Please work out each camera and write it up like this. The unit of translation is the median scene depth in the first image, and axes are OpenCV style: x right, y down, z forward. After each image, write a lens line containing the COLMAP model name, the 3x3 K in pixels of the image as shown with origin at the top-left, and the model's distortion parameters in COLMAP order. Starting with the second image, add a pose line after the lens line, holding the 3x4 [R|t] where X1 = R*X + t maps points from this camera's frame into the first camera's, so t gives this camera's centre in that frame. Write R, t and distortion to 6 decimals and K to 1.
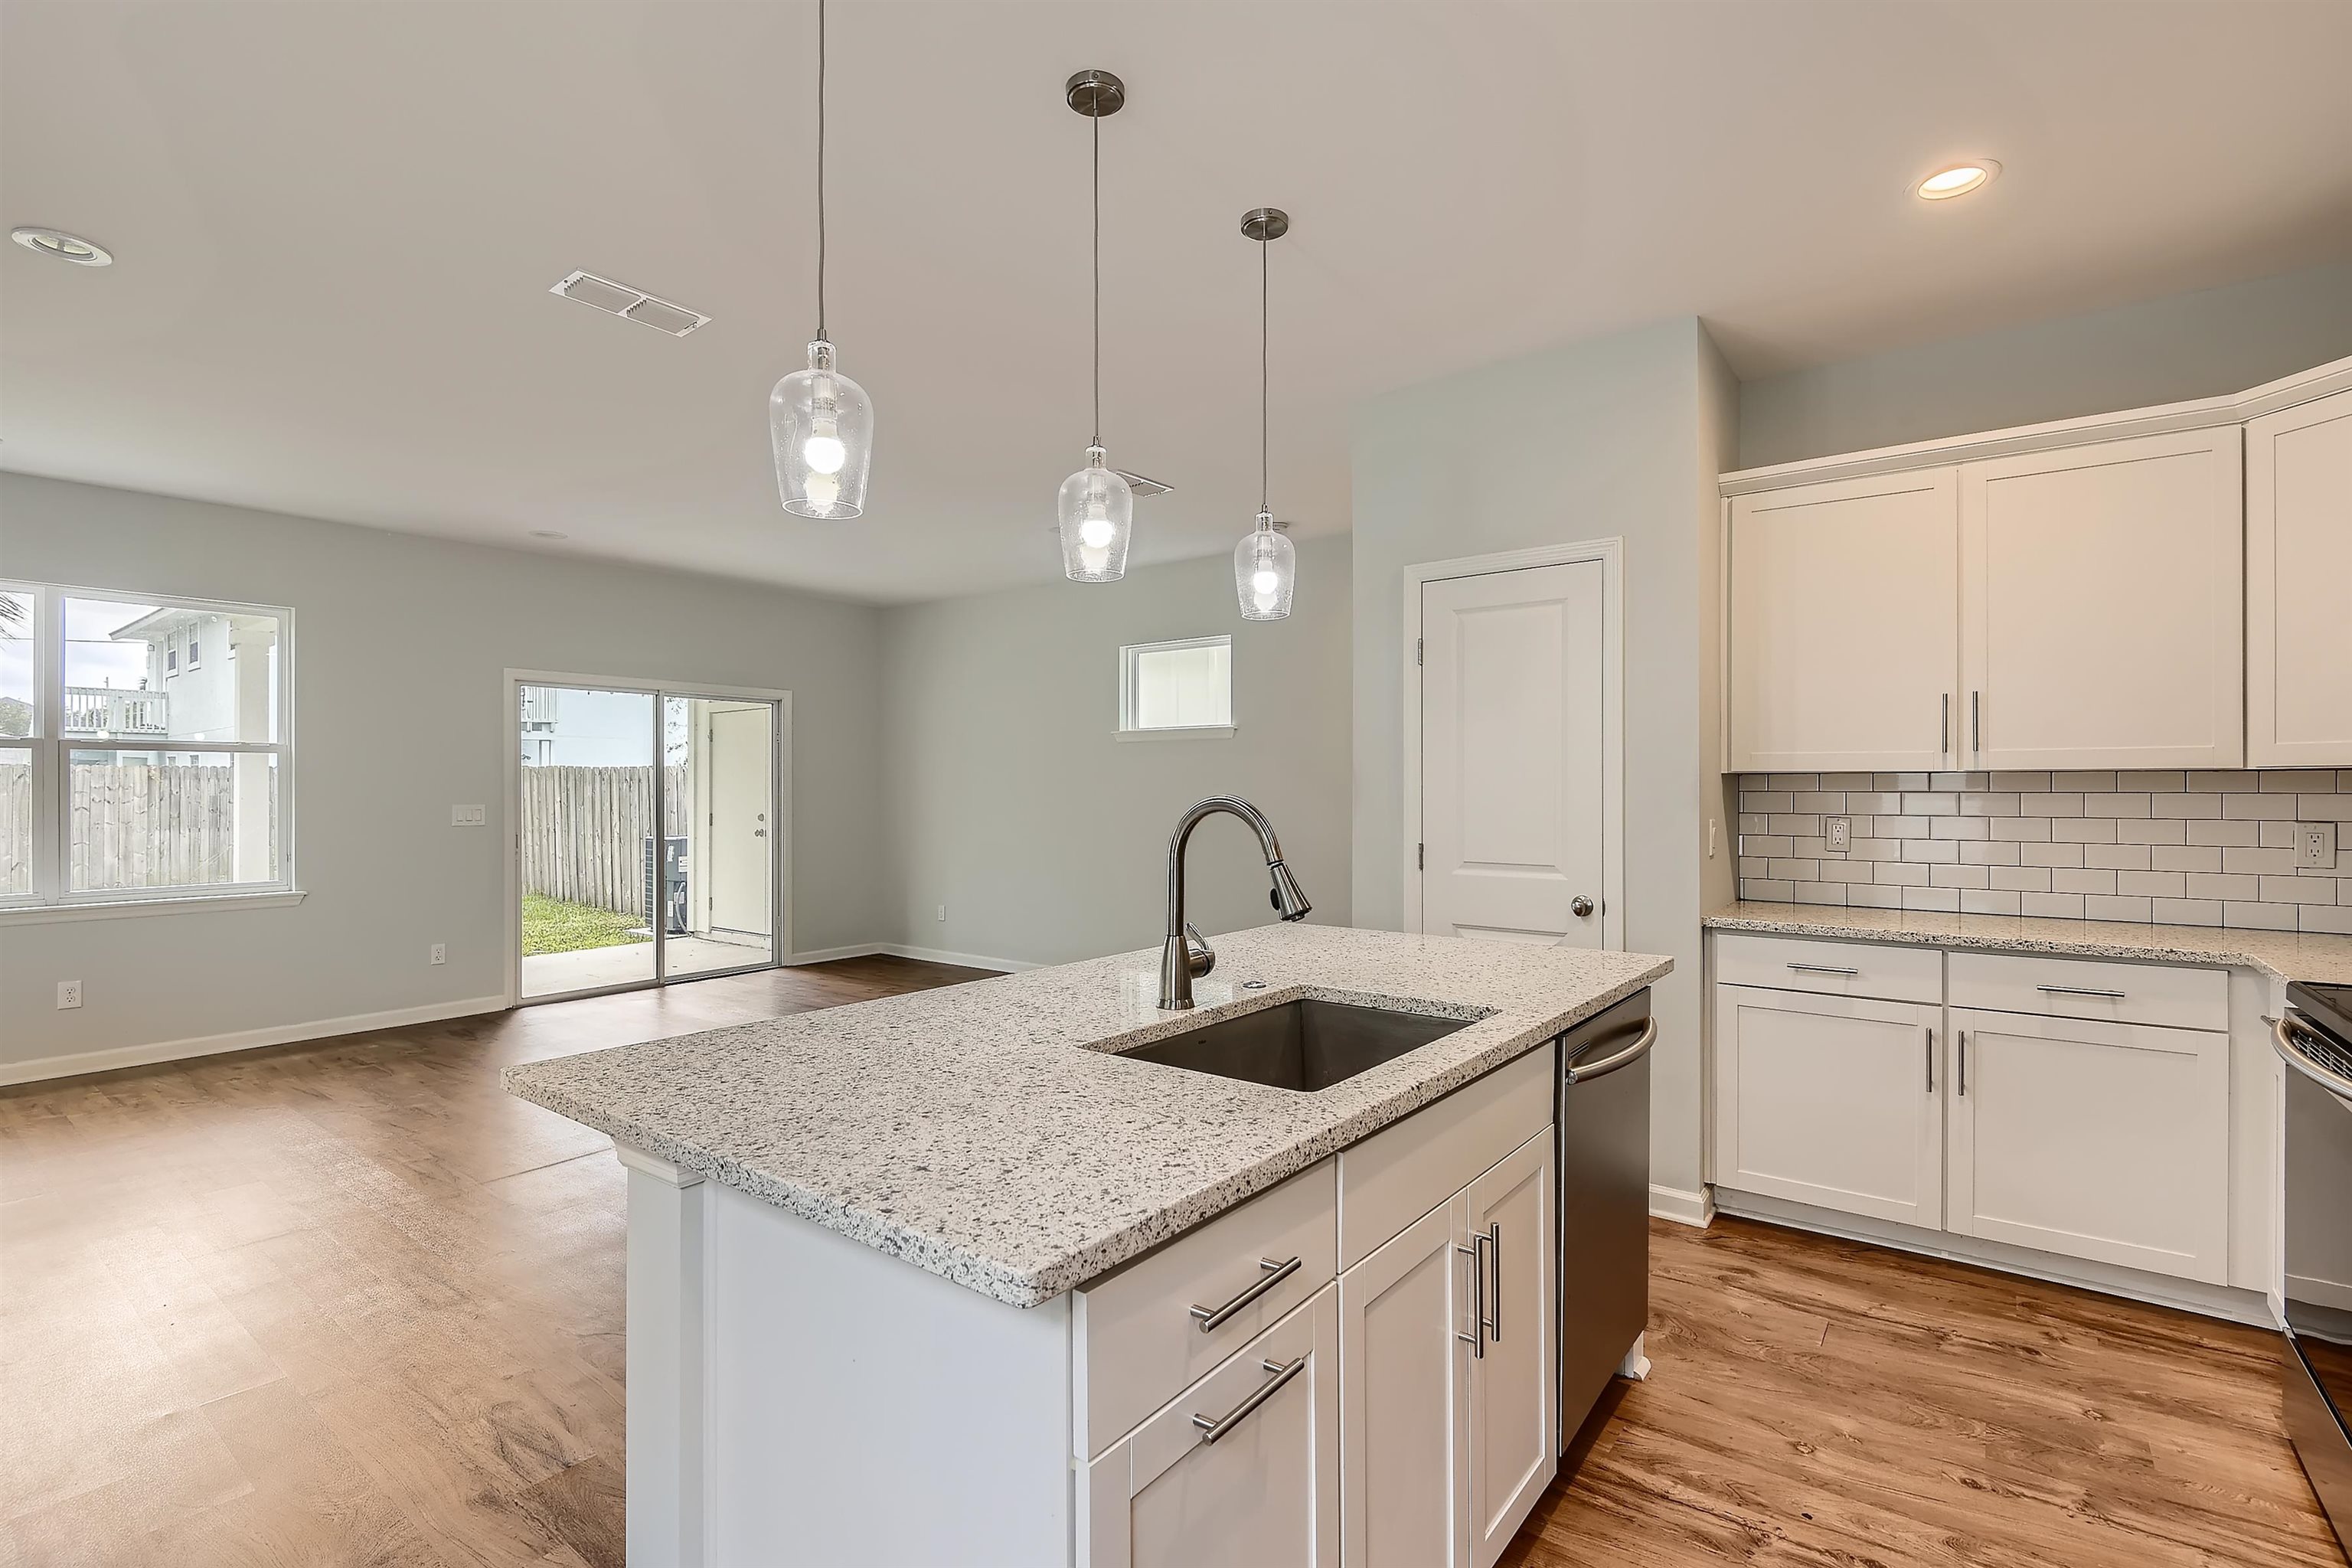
lens RADIAL K [[1073.2, 0, 1168.0], [0, 1073.2, 783.6], [0, 0, 1]] dist [-0.003889, -0.002971]
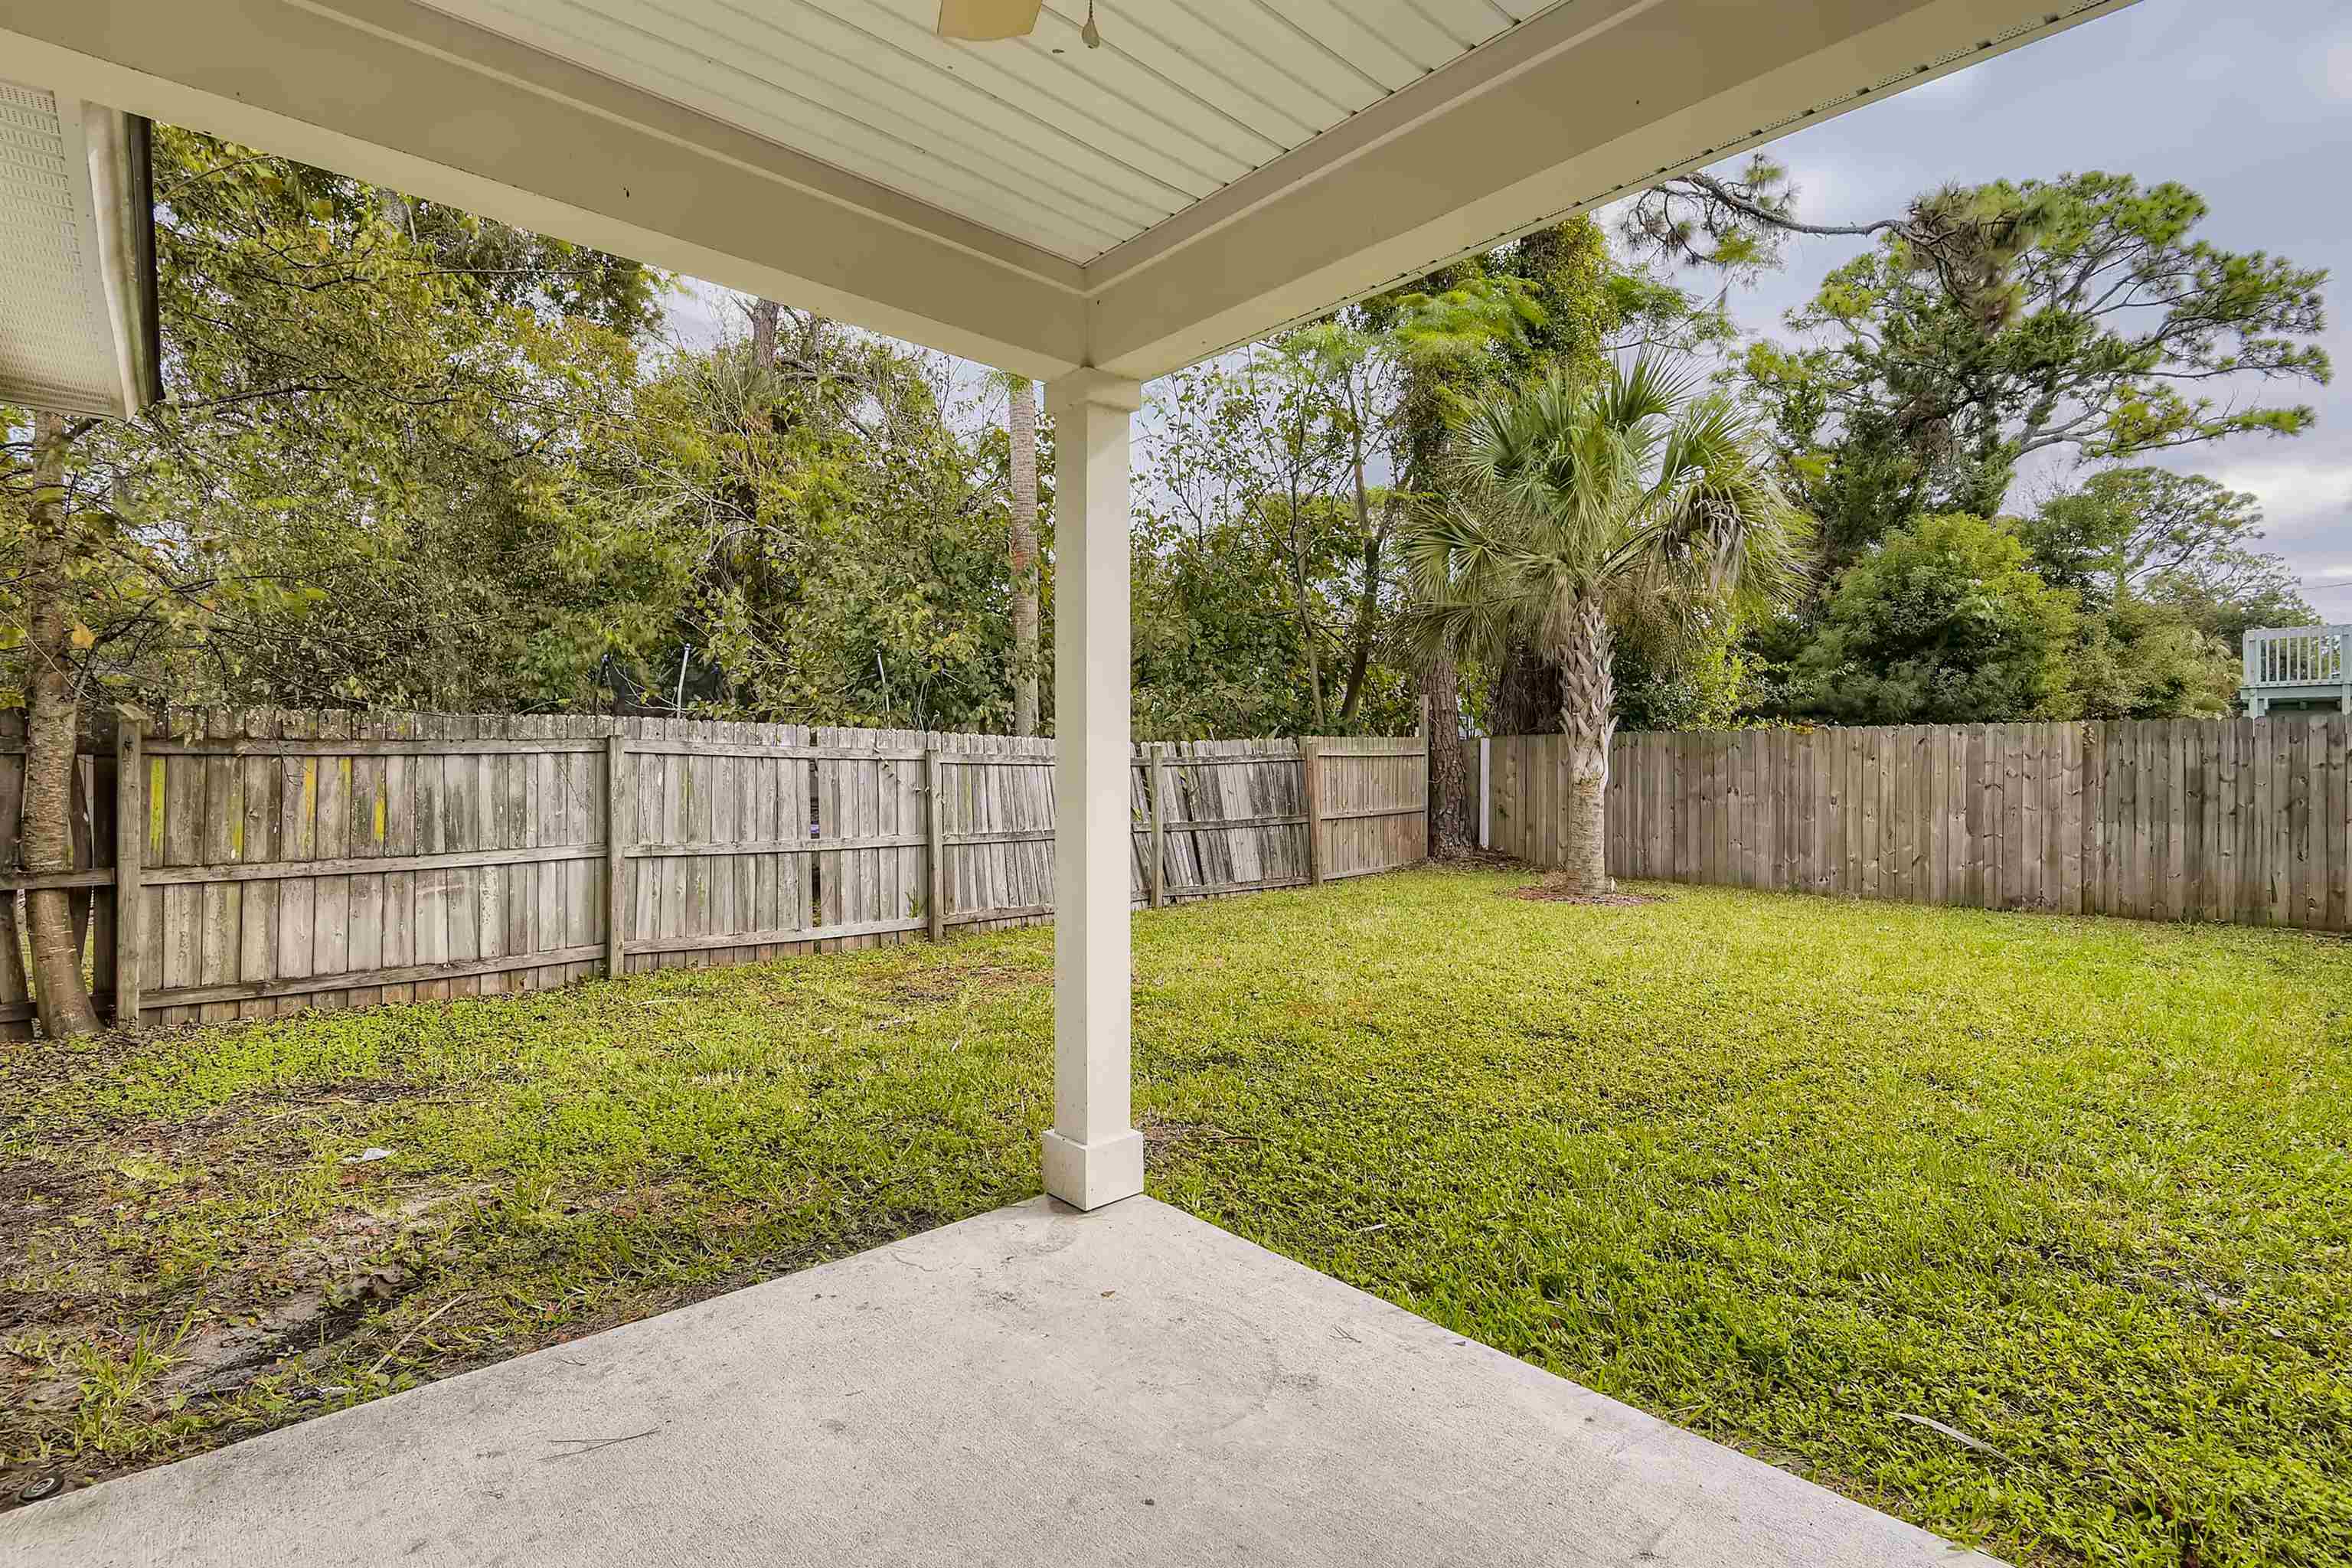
lens RADIAL K [[1073.2, 0, 1163.8], [0, 1073.2, 772.4], [0, 0, 1]] dist [-0.003889, -0.002971]
pose [[-0.176876, 0.001694, -0.984232, -0.457197], [0.007016, 0.999975, 0.000460, 0.021265], [0.984208, -0.006824, -0.176883, 1.168674]]
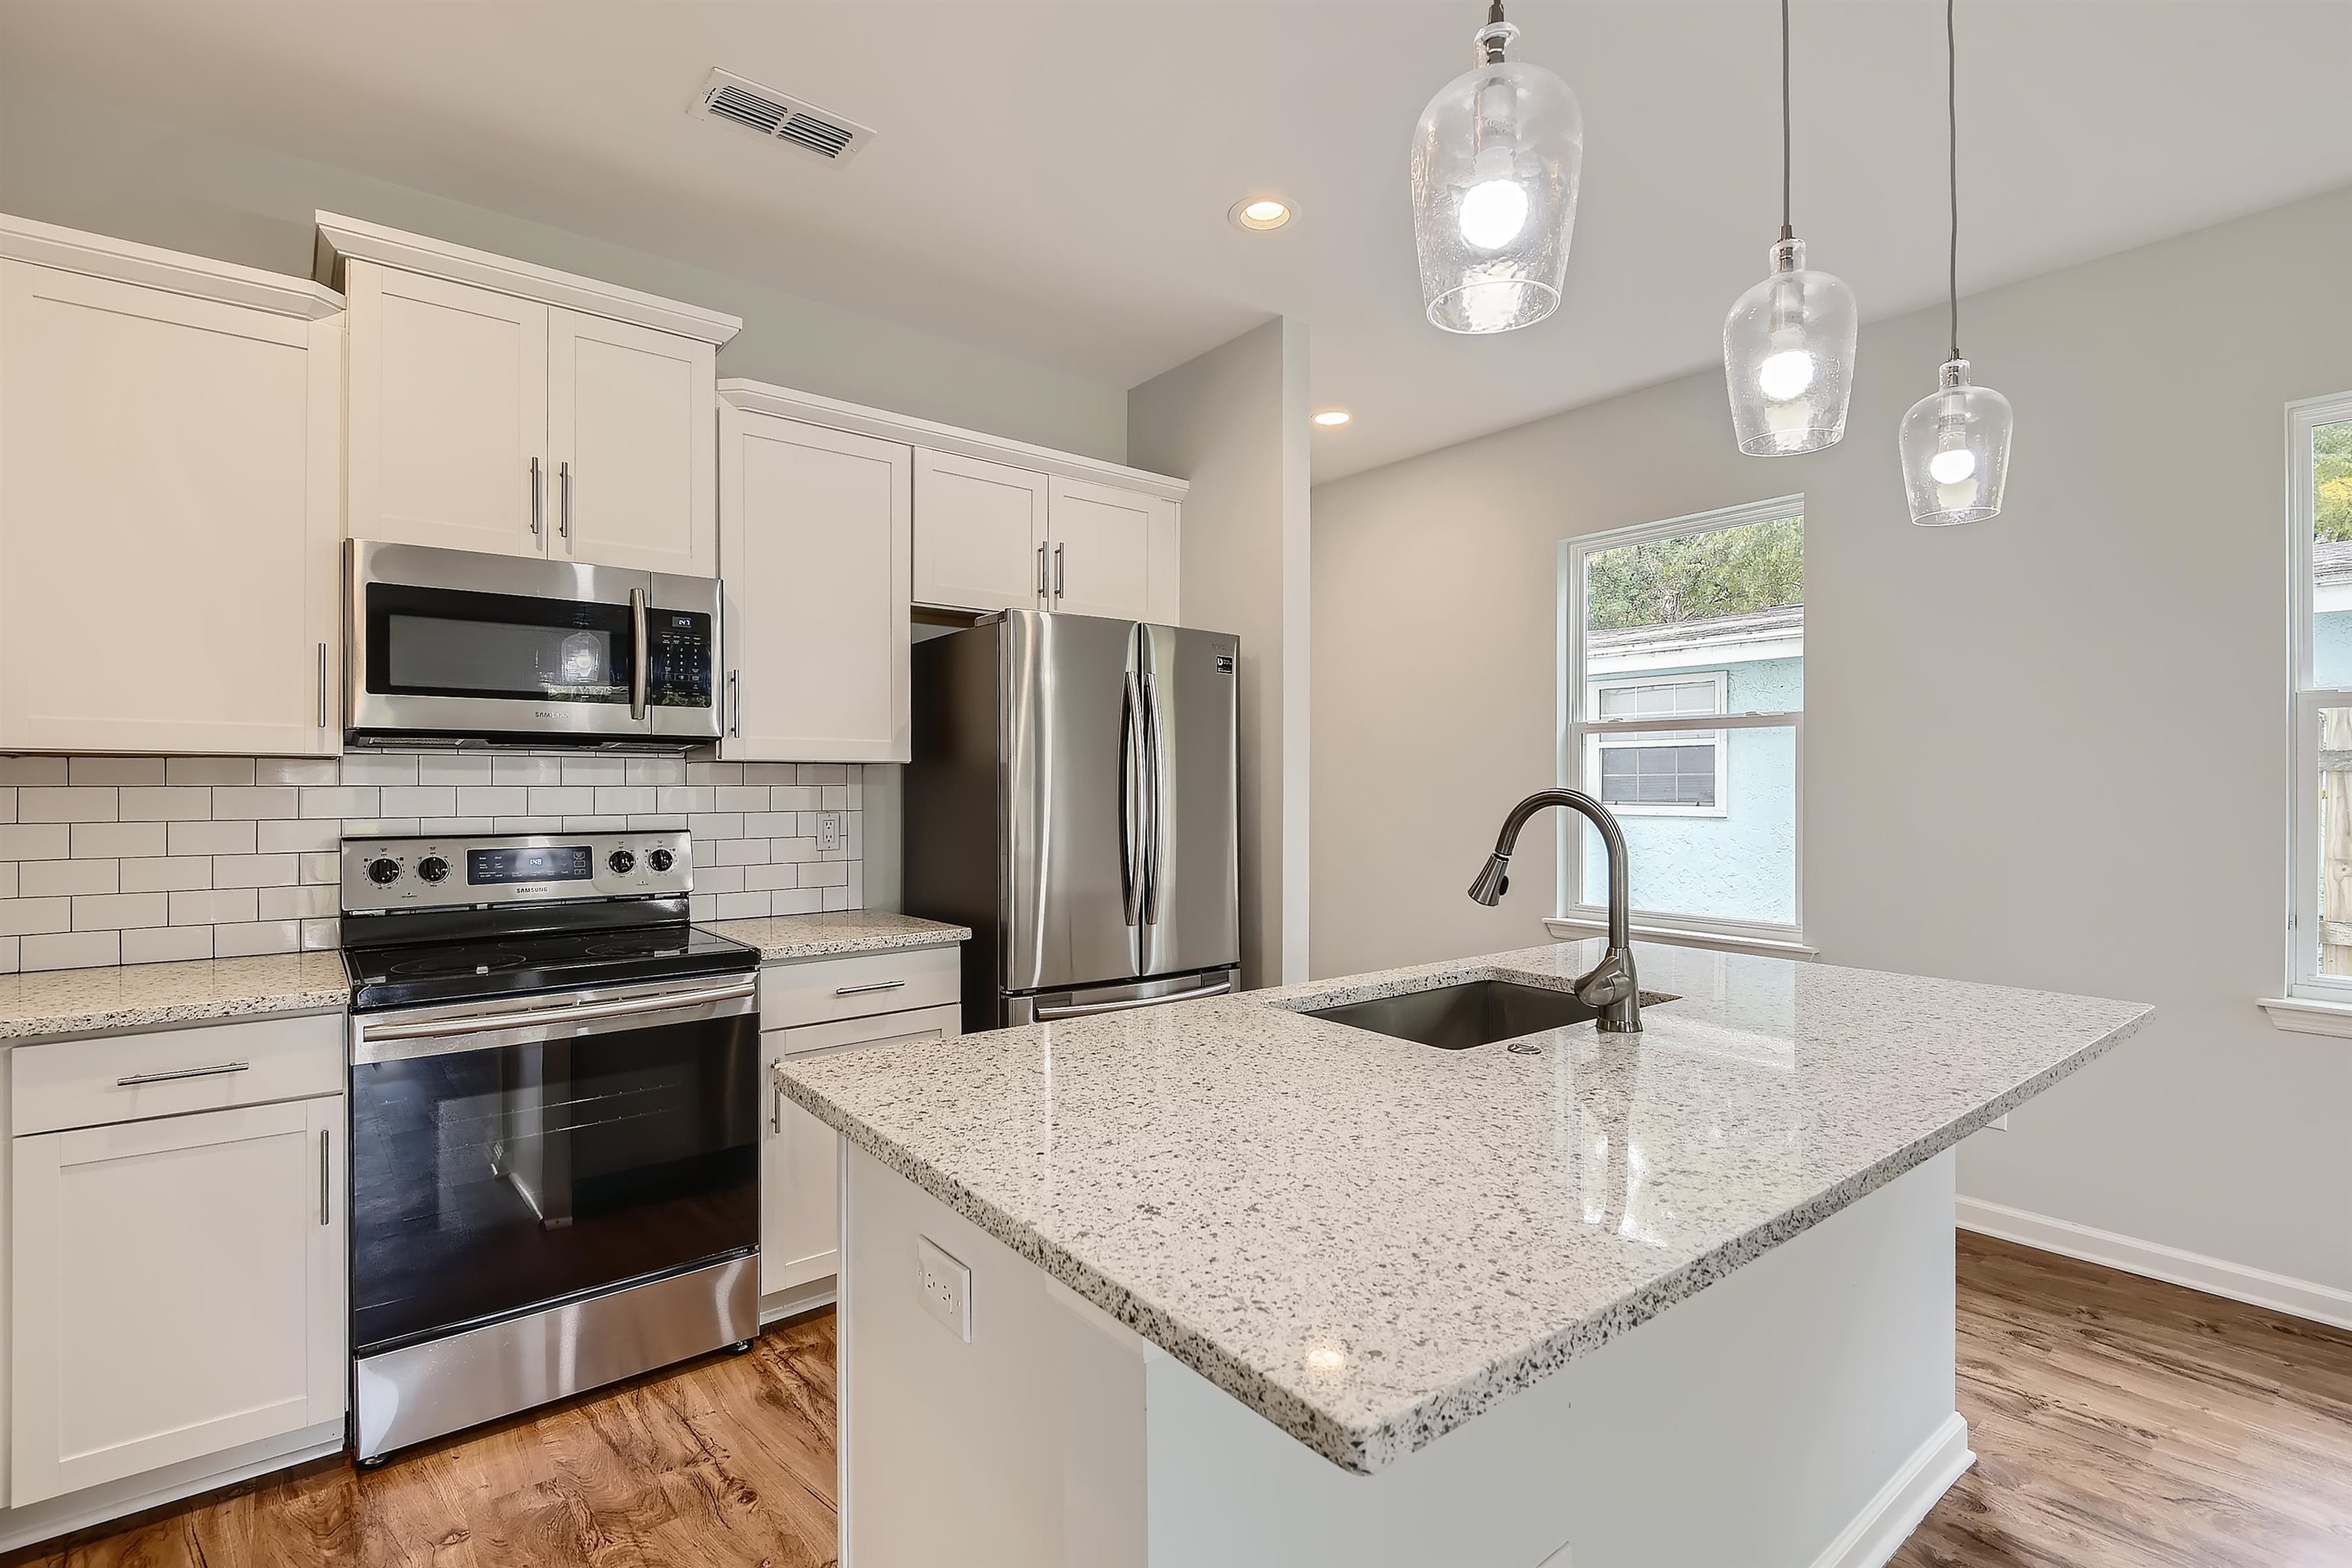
lens RADIAL K [[1073.2, 0, 1162.9], [0, 1073.2, 784.7], [0, 0, 1]] dist [-0.003889, -0.002971]
pose [[-0.972501, 0.000841, 0.232897, 0.044338], [0.000171, 0.999996, -0.002896, 0.003243], [-0.232898, -0.002777, -0.972497, 0.514751]]
